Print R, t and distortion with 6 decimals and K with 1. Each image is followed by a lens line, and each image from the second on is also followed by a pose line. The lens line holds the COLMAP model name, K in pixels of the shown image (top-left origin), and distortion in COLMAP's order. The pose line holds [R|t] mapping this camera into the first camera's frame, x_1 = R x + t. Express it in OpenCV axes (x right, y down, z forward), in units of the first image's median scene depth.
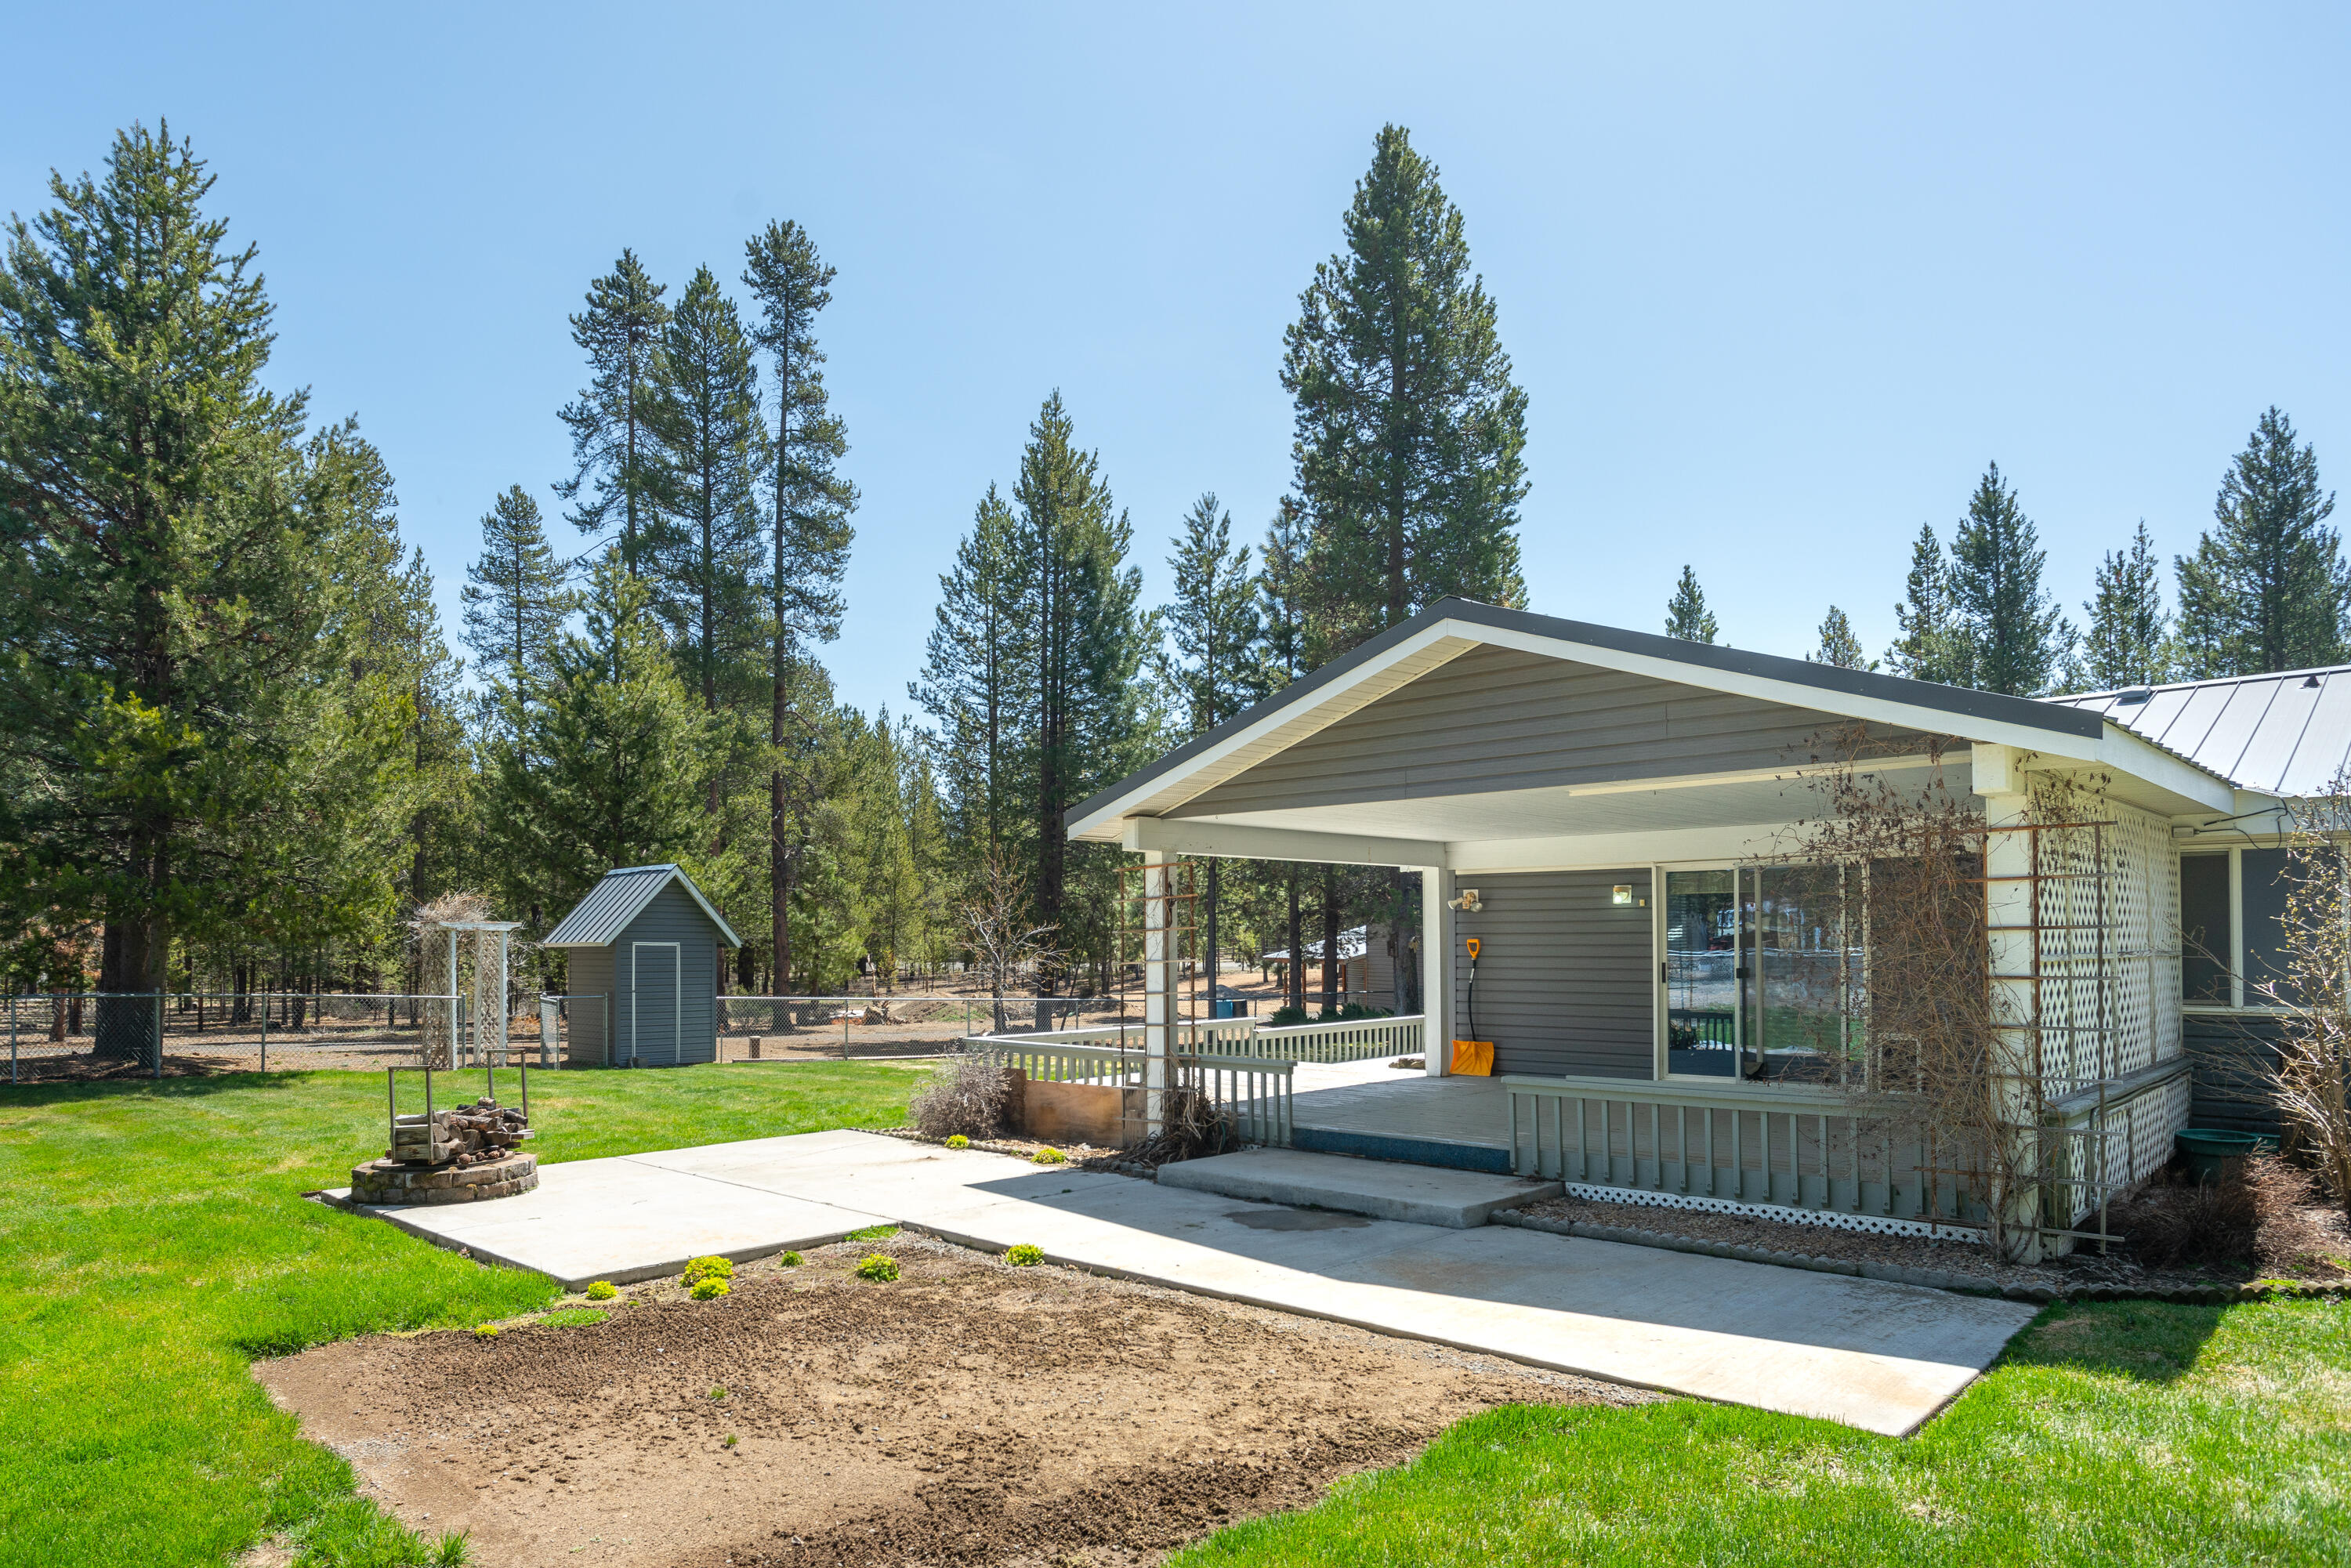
lens RADIAL K [[1456.1, 0, 1174.5], [0, 1456.1, 918.8], [0, 0, 1]] dist [-0.045294, 0.042130]
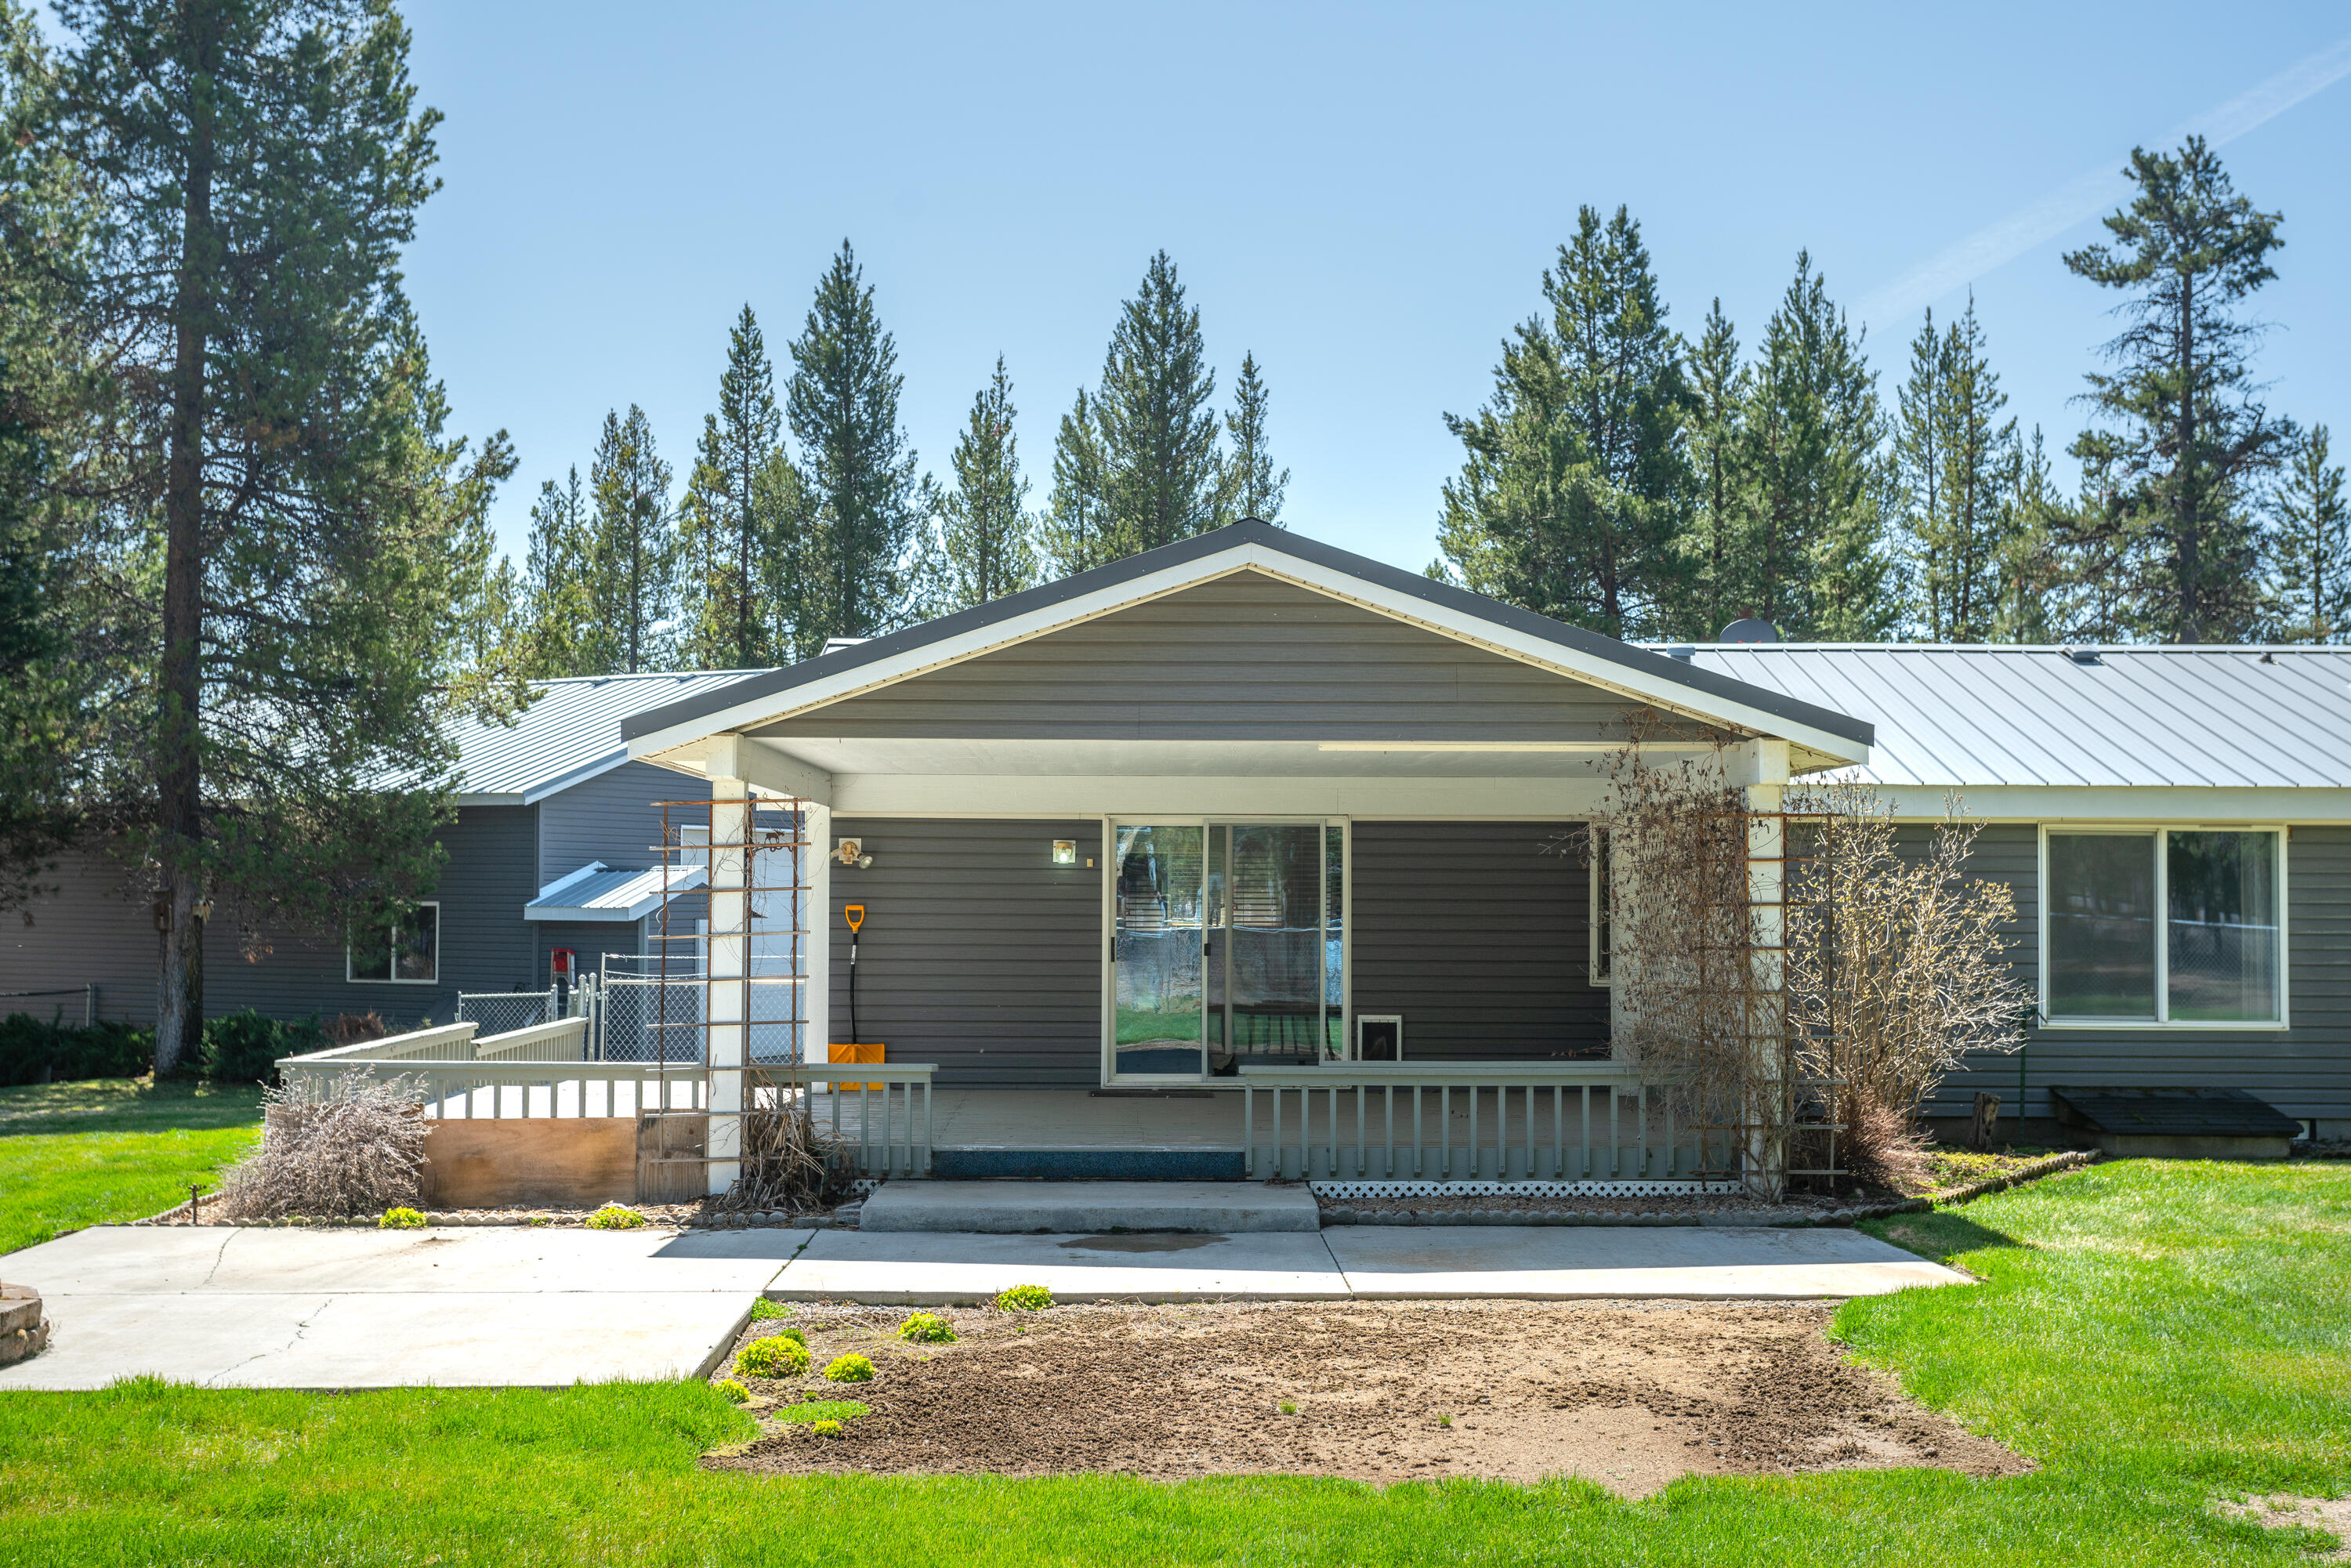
lens RADIAL K [[2620.7, 0, 1175.5], [0, 2620.7, 784.0], [0, 0, 1]] dist [-0.005654, -0.012018]
pose [[0.690353, 0.042510, 0.722223, -0.285294], [-0.020456, 0.999020, -0.039249, 0.000563], [-0.723184, 0.012322, 0.690546, -0.017332]]
